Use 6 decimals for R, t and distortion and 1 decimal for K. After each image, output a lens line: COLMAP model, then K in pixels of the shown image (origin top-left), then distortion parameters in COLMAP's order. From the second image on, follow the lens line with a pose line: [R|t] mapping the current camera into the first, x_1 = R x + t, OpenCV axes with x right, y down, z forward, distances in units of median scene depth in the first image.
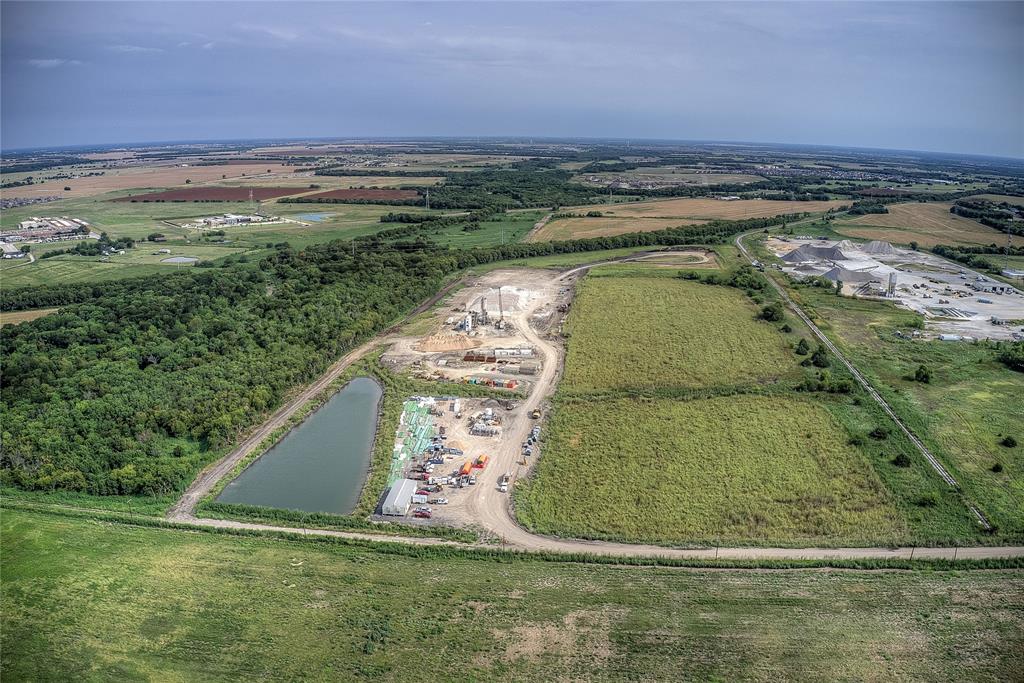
lens RADIAL K [[803.2, 0, 503.4], [0, 803.2, 337.8], [0, 0, 1]] dist [-0.192994, 0.042208]
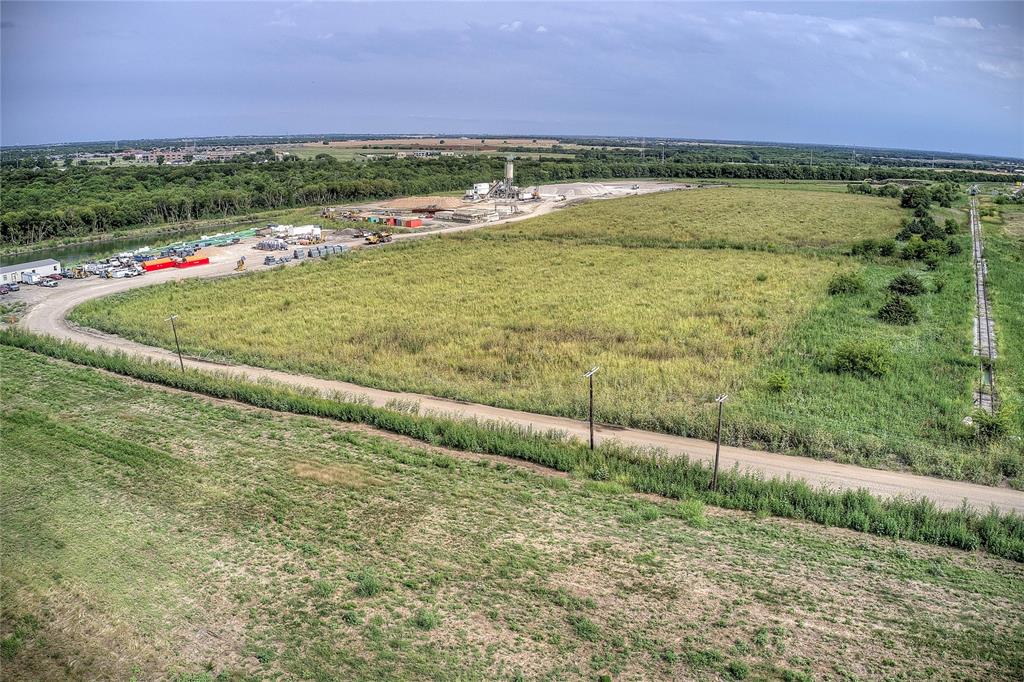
lens RADIAL K [[803.2, 0, 503.4], [0, 803.2, 337.3], [0, 0, 1]] dist [-0.192994, 0.042208]
pose [[0.924211, 0.095889, -0.369648, 0.362636], [-0.097867, 0.995109, 0.013448, 0.144519], [0.369129, 0.023748, 0.929075, 0.392260]]
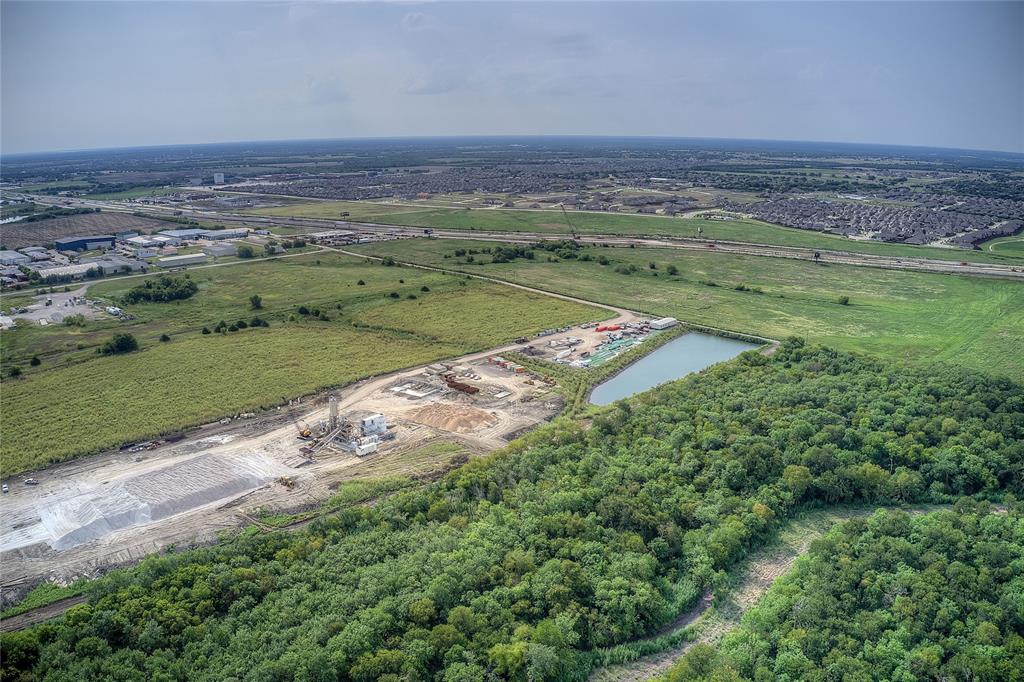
lens RADIAL K [[803.2, 0, 503.4], [0, 803.2, 337.3], [0, 0, 1]] dist [-0.192994, 0.042208]
pose [[-0.802163, -0.155415, 0.576525, -0.653005], [0.146901, 0.884490, 0.442828, -0.470653], [-0.578753, 0.439913, -0.686674, 1.792507]]
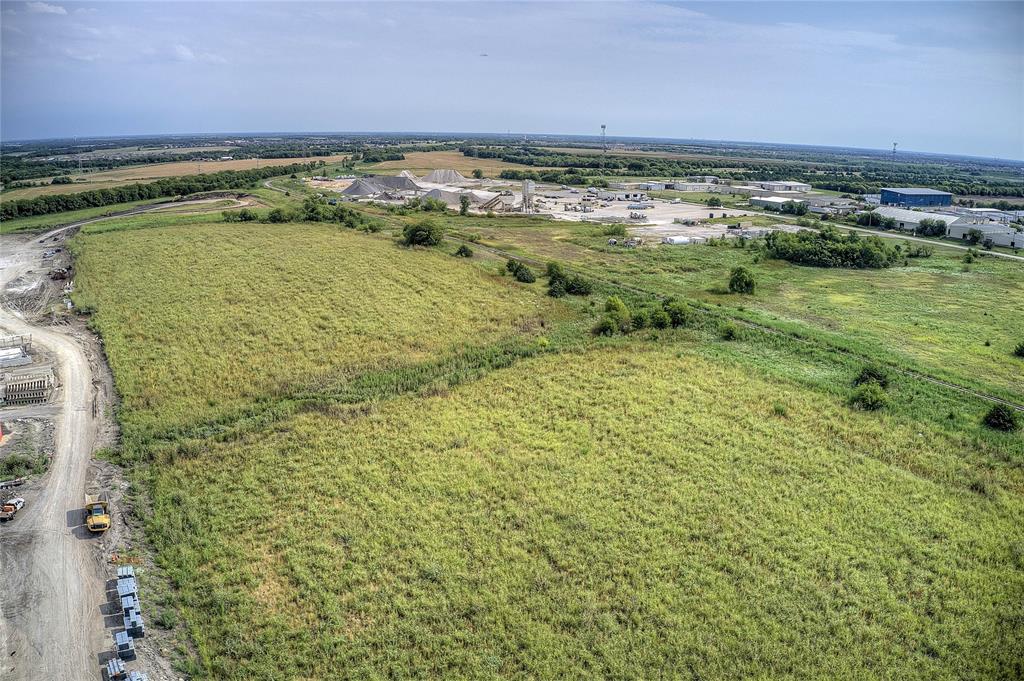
lens RADIAL K [[803.2, 0, 503.4], [0, 803.2, 336.8], [0, 0, 1]] dist [-0.192994, 0.042208]
pose [[0.788434, -0.149766, 0.596609, 0.001139], [0.143809, 0.987907, 0.057945, 0.028084], [-0.598072, 0.040112, 0.800438, 0.613121]]
